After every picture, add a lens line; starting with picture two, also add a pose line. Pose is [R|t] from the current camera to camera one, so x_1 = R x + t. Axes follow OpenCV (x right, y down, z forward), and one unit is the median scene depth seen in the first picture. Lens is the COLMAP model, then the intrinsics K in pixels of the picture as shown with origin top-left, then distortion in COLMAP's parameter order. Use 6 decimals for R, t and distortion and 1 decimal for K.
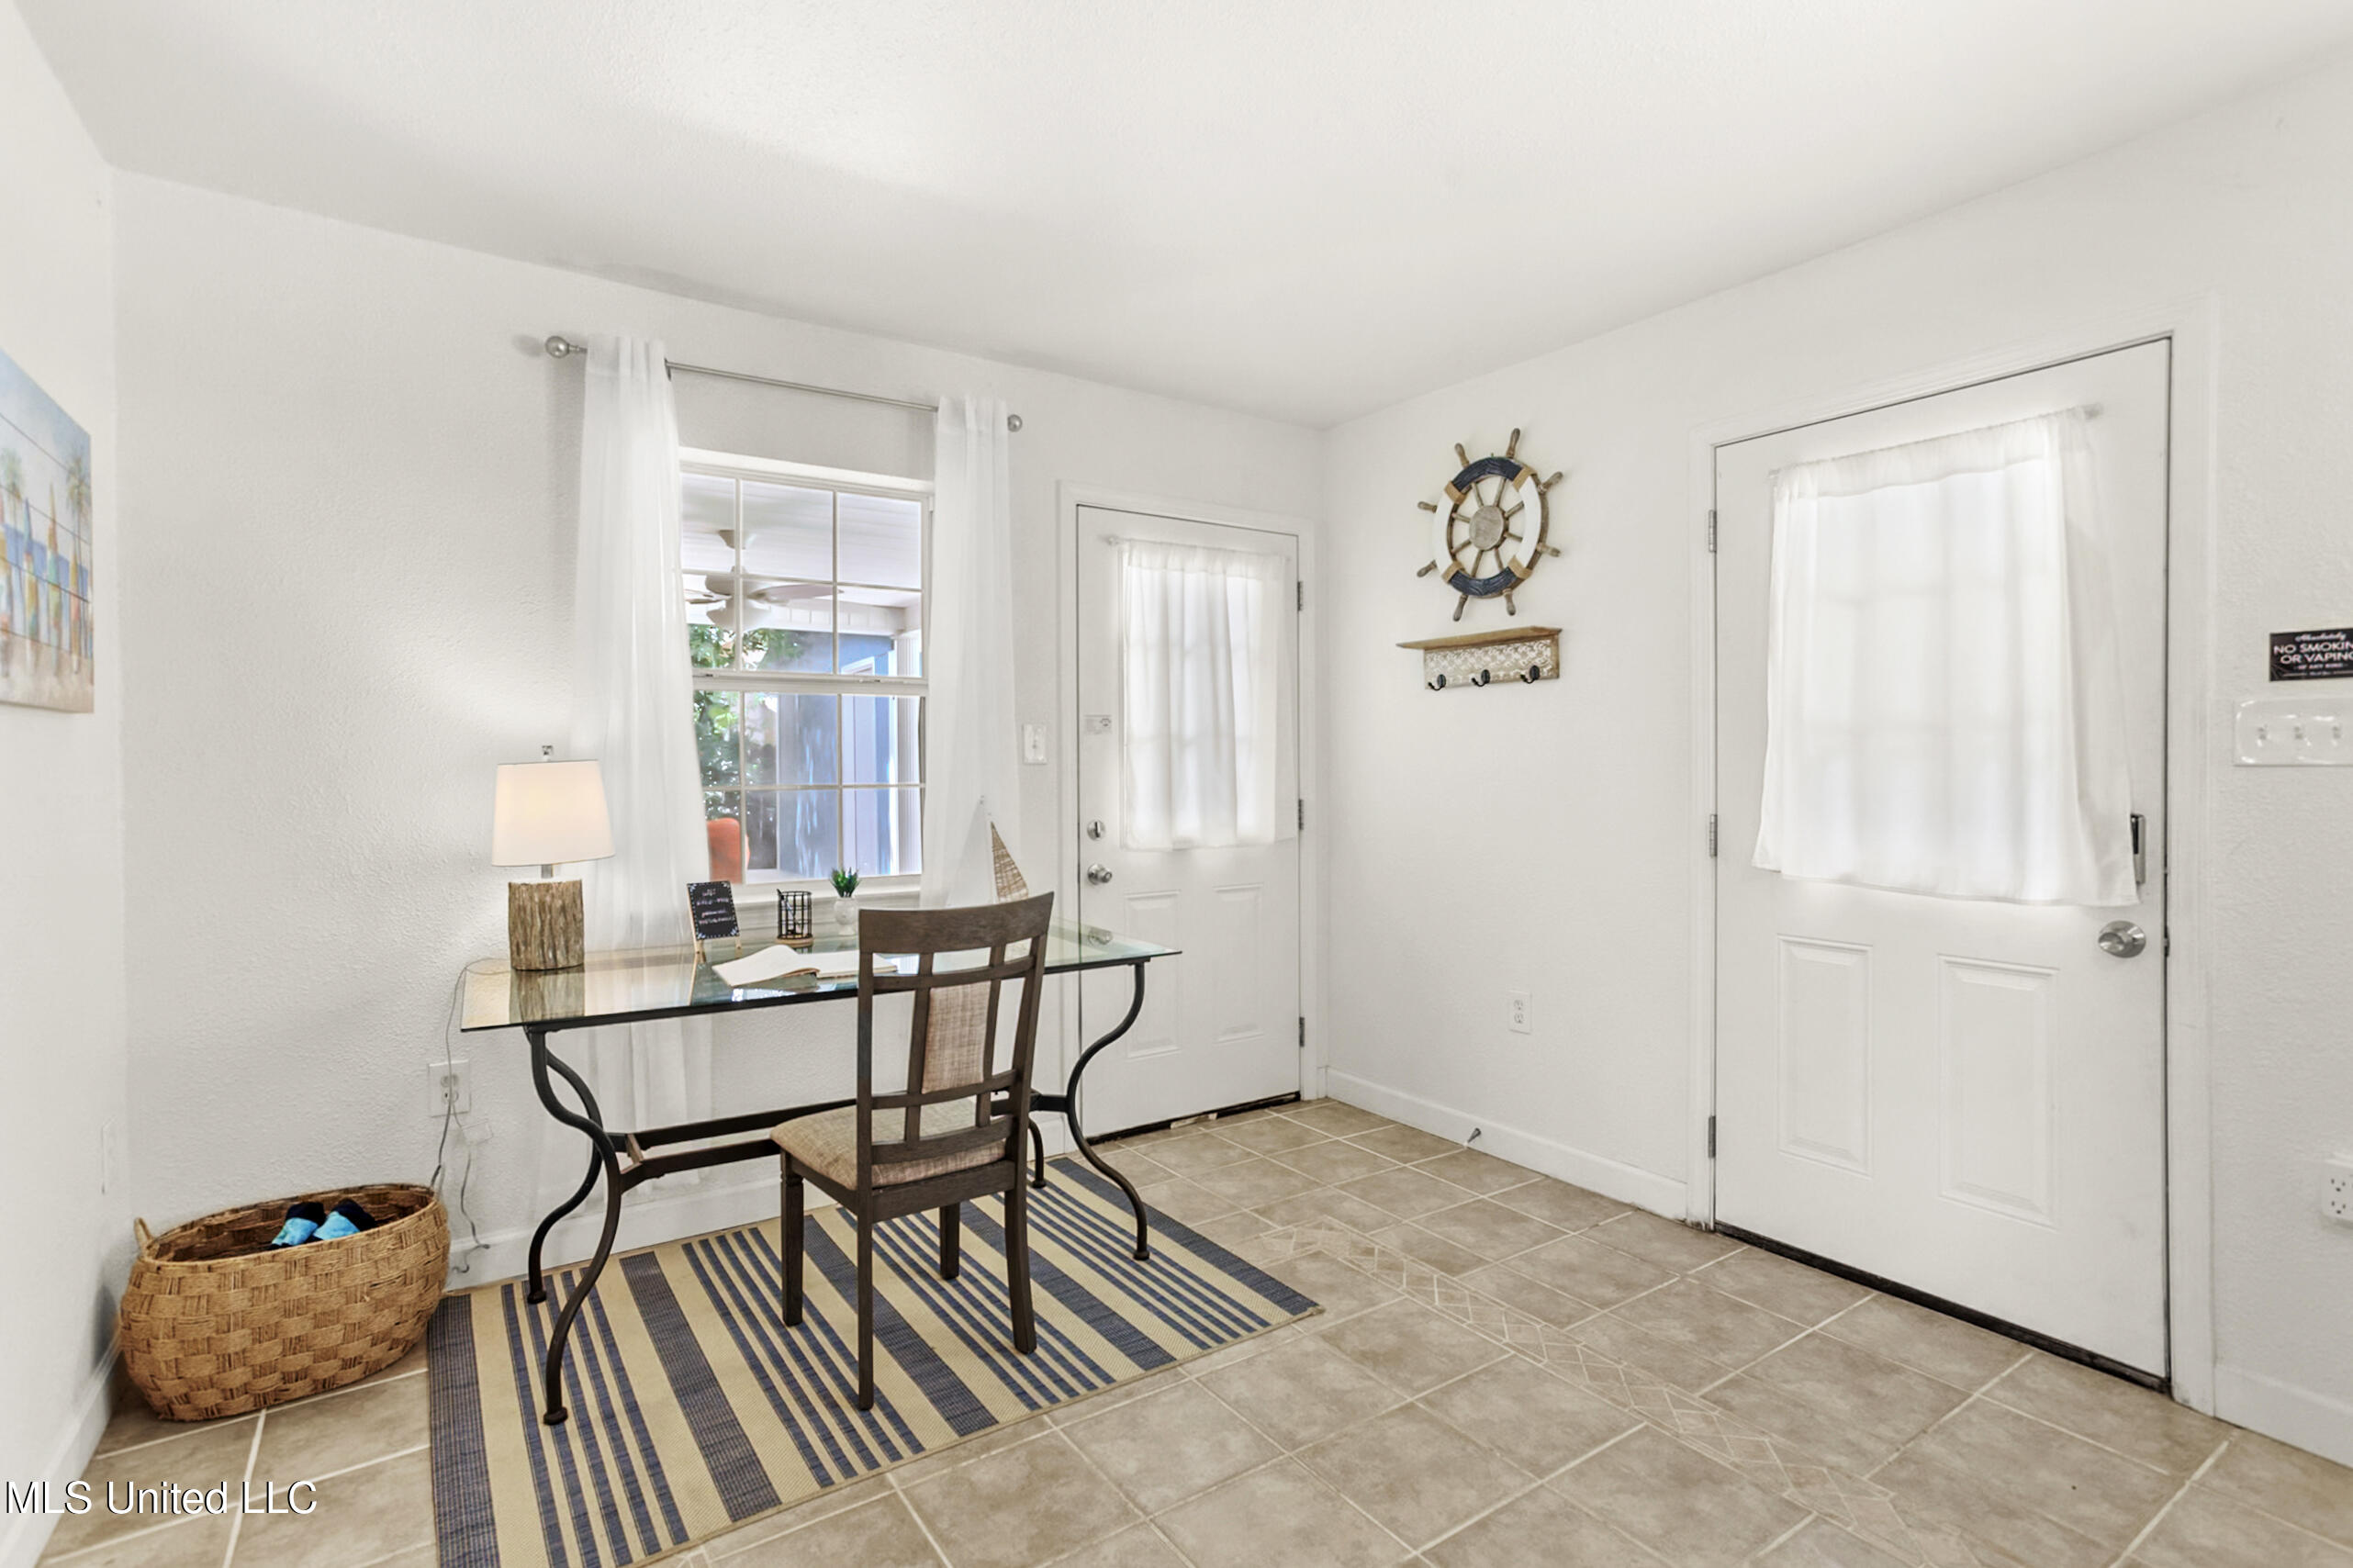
lens RADIAL K [[1107.9, 0, 1154.8], [0, 1107.9, 757.5], [0, 0, 1]] dist [-0.036555, 0.029155]
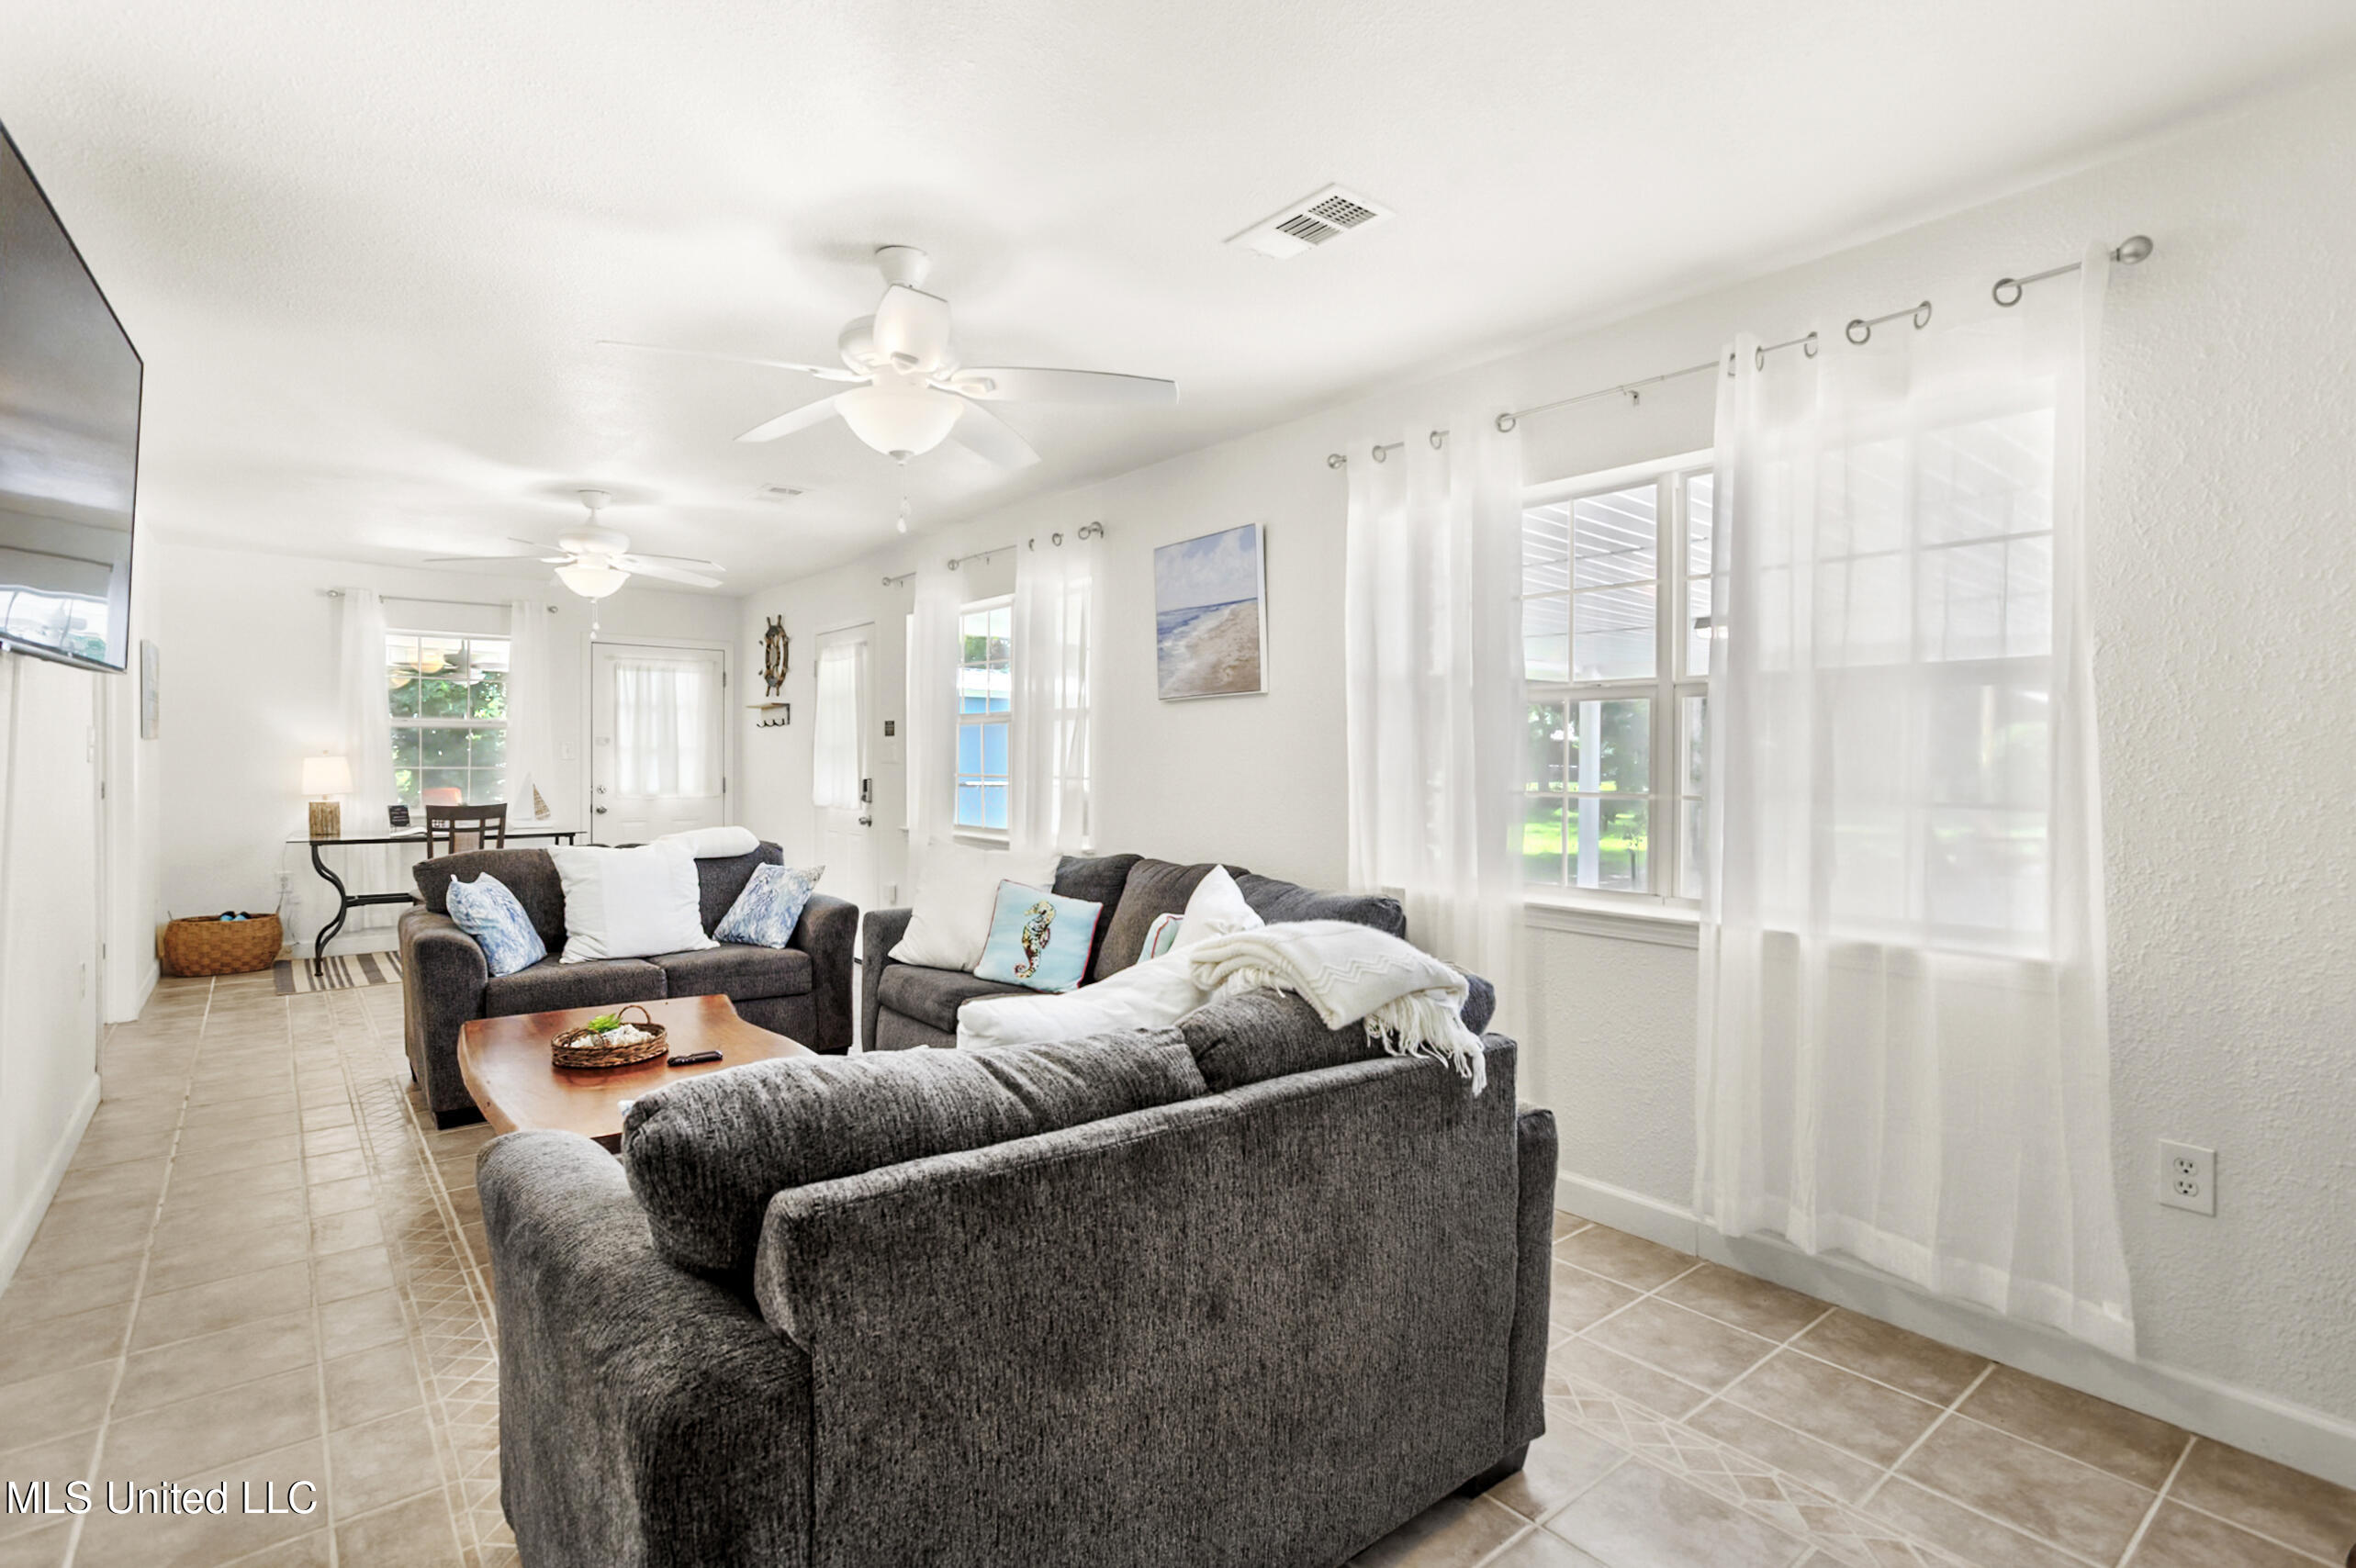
lens RADIAL K [[1109.3, 0, 1156.3], [0, 1109.3, 757.5], [0, 0, 1]] dist [-0.036555, 0.029155]
pose [[0.996125, 0.009999, 0.087376, 1.204505], [-0.009995, 0.999950, -0.000486, -0.011076], [-0.087377, -0.000389, 0.996175, -1.797081]]
